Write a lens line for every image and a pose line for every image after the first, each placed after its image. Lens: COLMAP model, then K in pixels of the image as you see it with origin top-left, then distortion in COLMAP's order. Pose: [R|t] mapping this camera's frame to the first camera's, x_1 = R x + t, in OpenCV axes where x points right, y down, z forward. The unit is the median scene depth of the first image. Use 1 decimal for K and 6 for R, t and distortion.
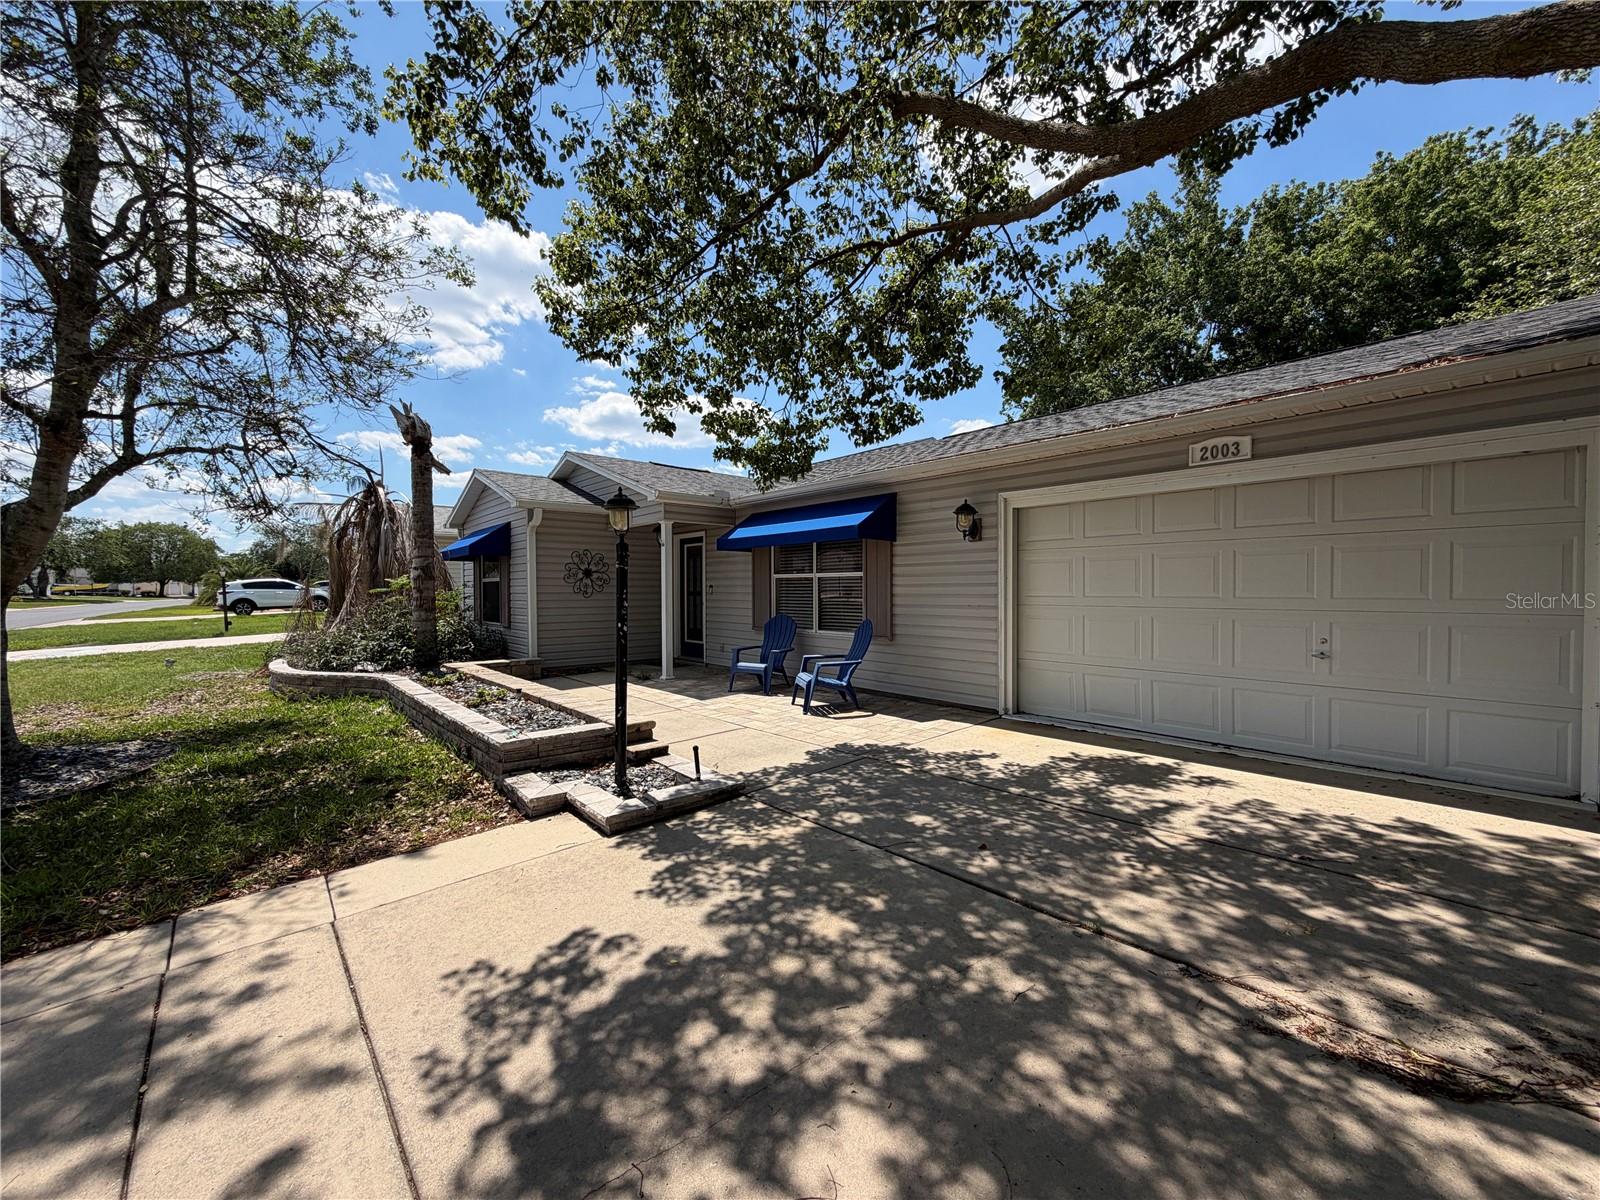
lens RADIAL K [[641.8, 0, 798.7], [0, 641.8, 600.4], [0, 0, 1]] dist [0.000011, 0.000000]
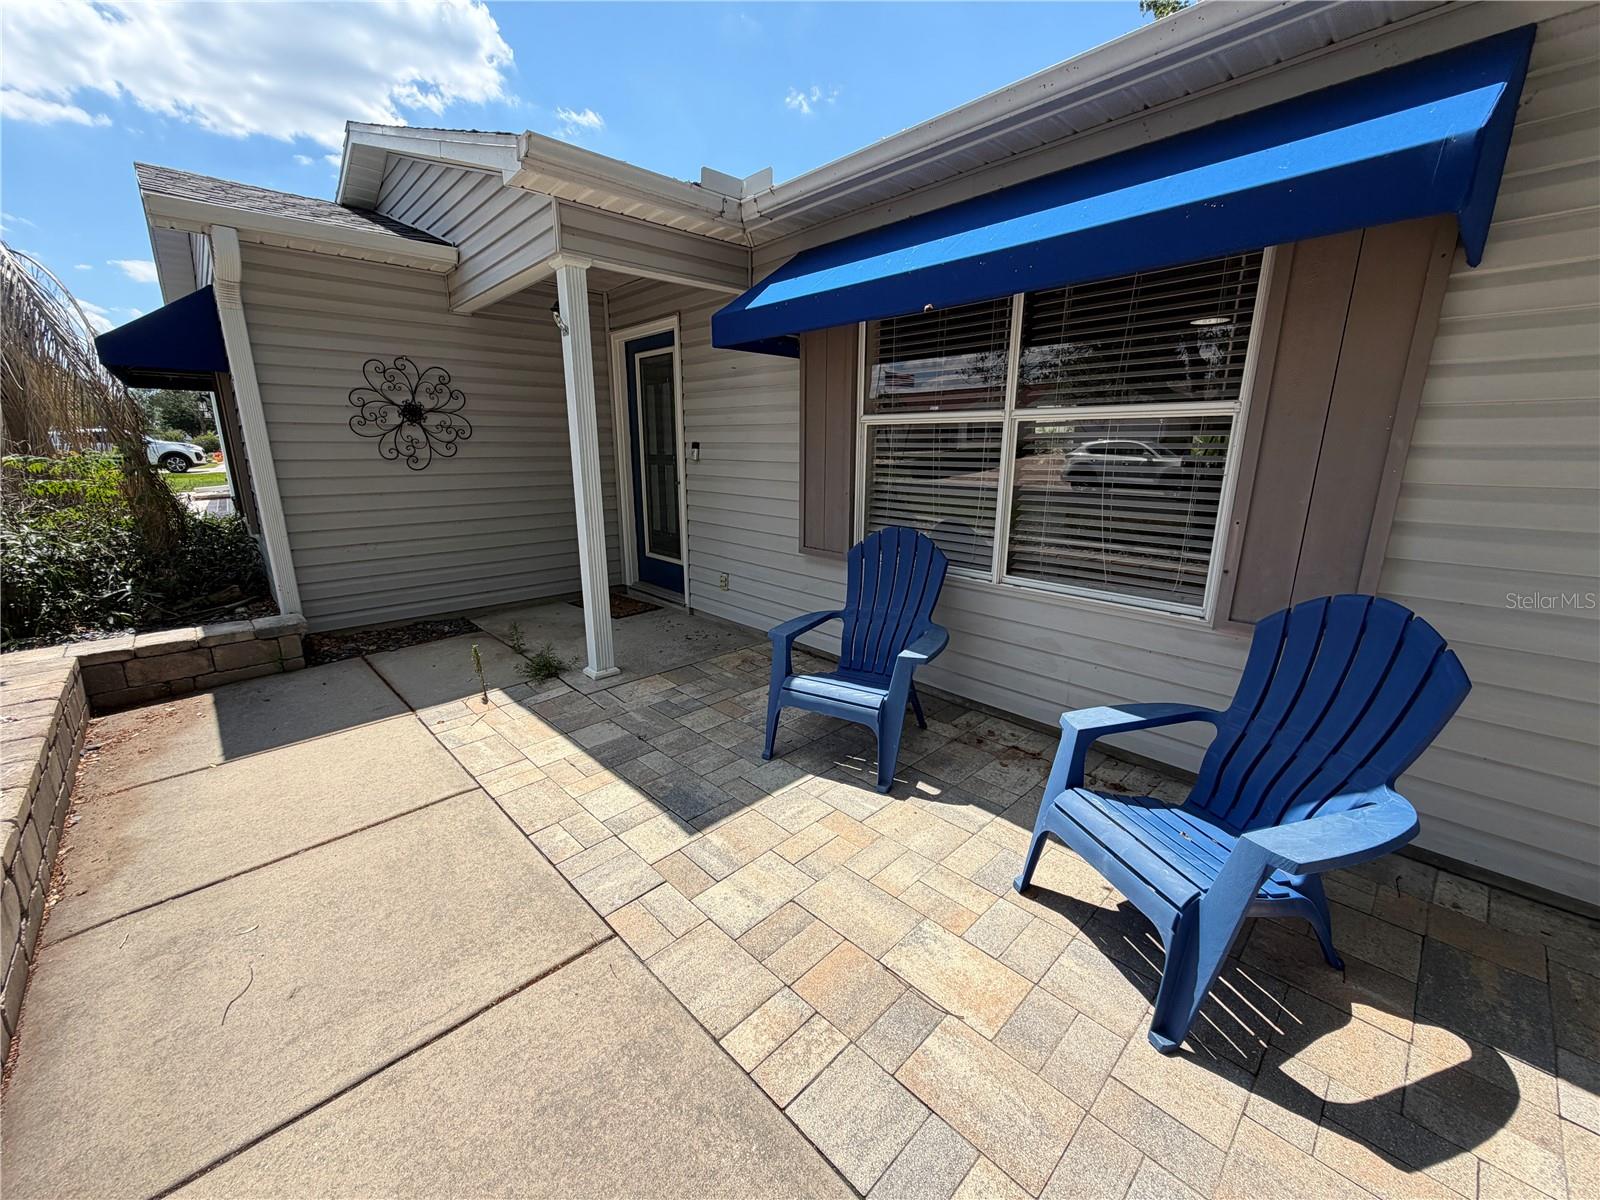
lens RADIAL K [[637.9, 0, 800.3], [0, 637.9, 600.2], [0, 0, 1]] dist [0.003807, 0.000440]
pose [[0.999134, -0.007552, 0.040914, -0.081353], [-0.001773, 0.974766, 0.223224, -0.015707], [-0.041568, -0.223103, 0.973908, 0.530346]]
